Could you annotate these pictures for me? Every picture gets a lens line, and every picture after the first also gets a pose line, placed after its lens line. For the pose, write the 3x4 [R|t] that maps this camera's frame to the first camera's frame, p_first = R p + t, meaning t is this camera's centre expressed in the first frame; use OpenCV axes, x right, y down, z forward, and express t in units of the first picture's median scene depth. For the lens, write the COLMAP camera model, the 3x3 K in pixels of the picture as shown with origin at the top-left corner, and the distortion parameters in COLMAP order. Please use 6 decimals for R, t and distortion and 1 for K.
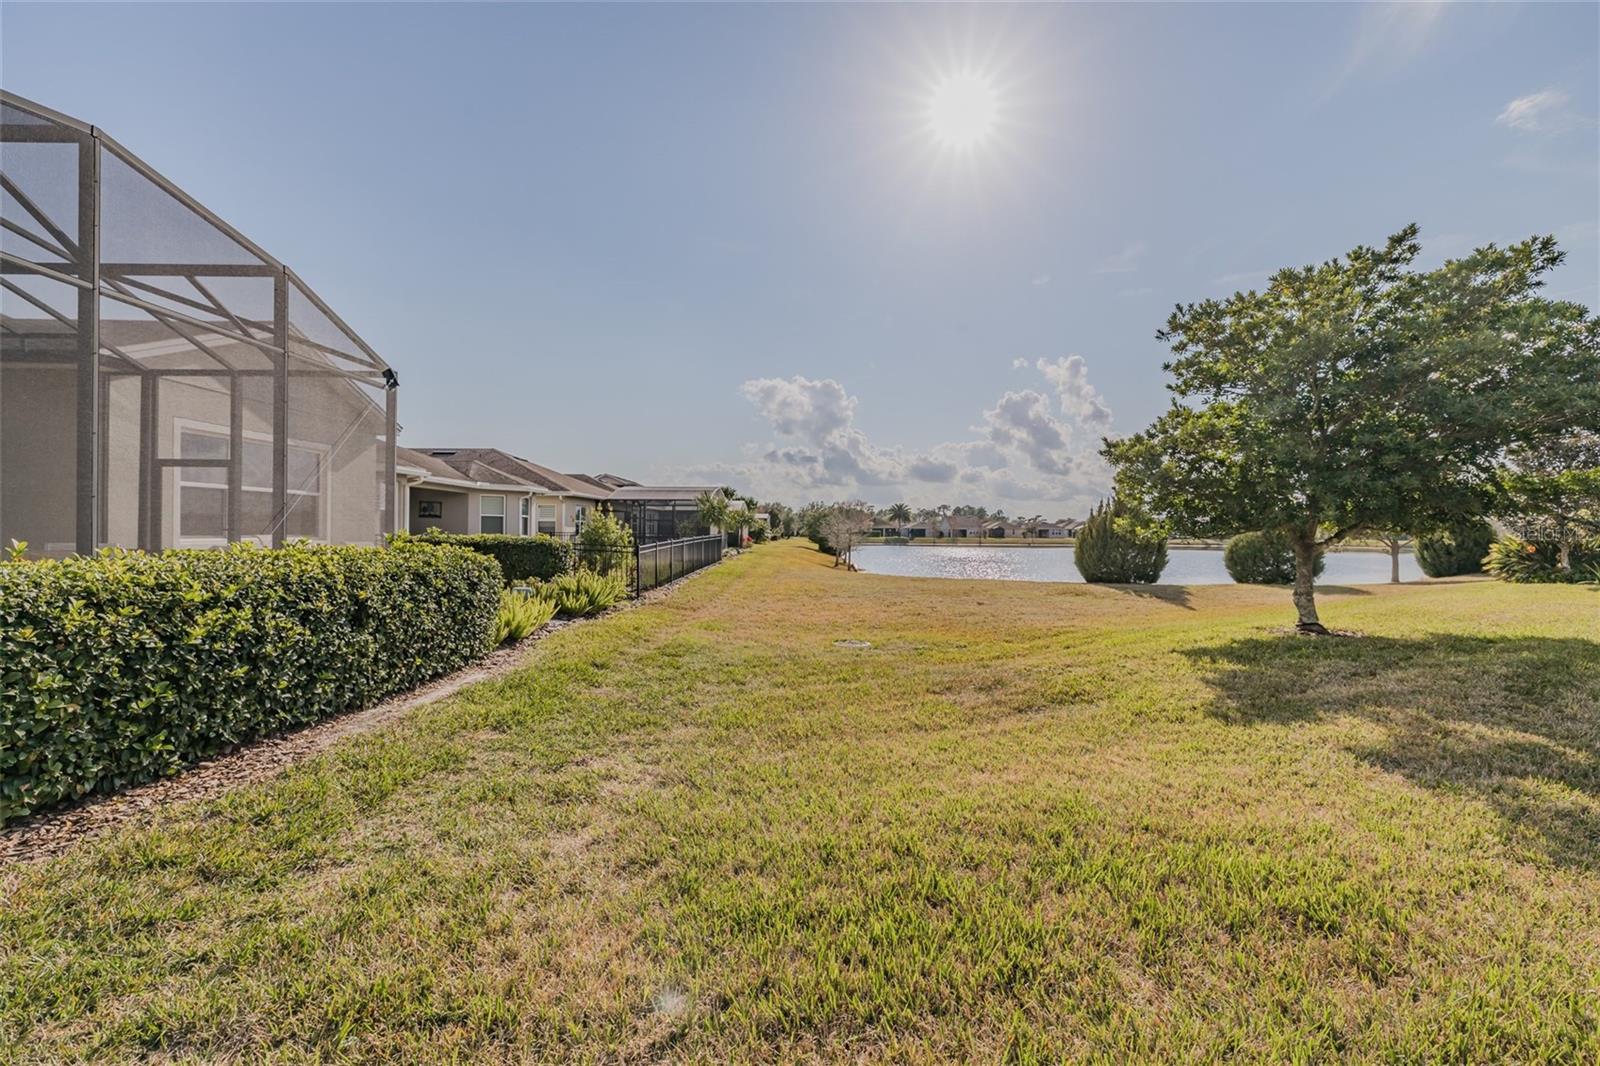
lens RADIAL K [[675.5, 0, 810.8], [0, 675.5, 524.8], [0, 0, 1]] dist [-0.001988, 0.000311]
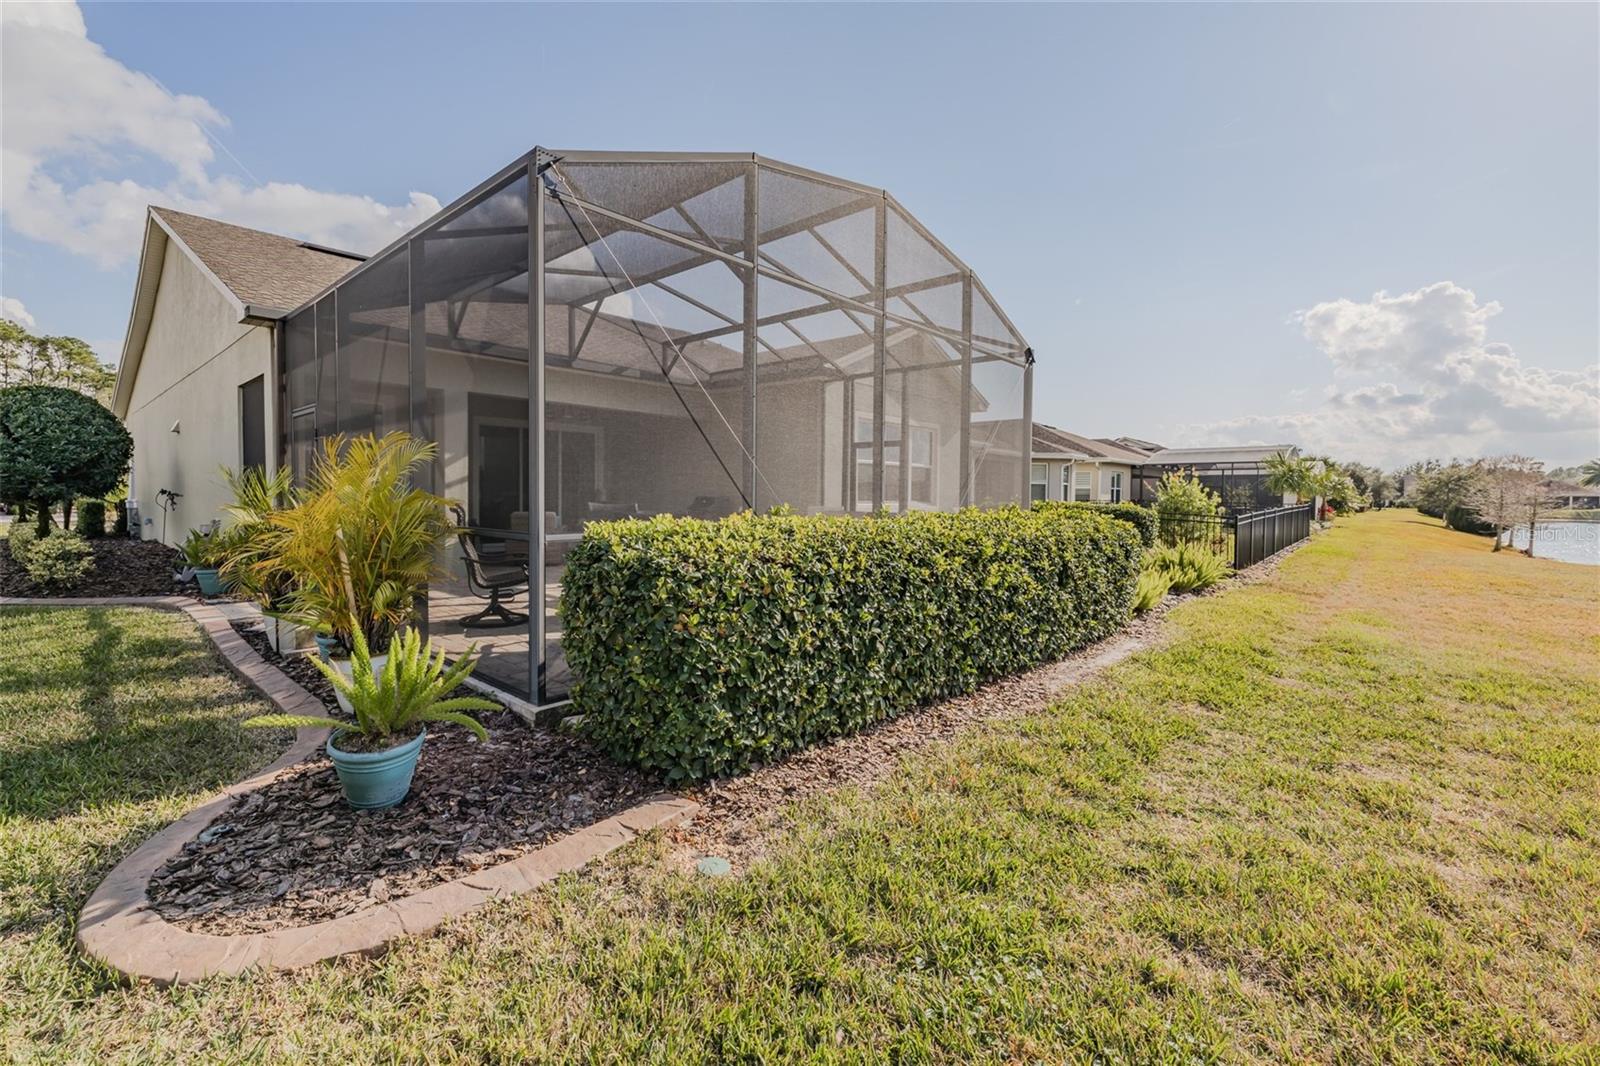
lens RADIAL K [[675.5, 0, 765.3], [0, 675.5, 511.2], [0, 0, 1]] dist [-0.001988, 0.000311]
pose [[0.727911, 0.016824, -0.685465, -0.182764], [0.002201, 0.999636, 0.026872, 0.000192], [0.685668, -0.021070, 0.727610, -0.079921]]
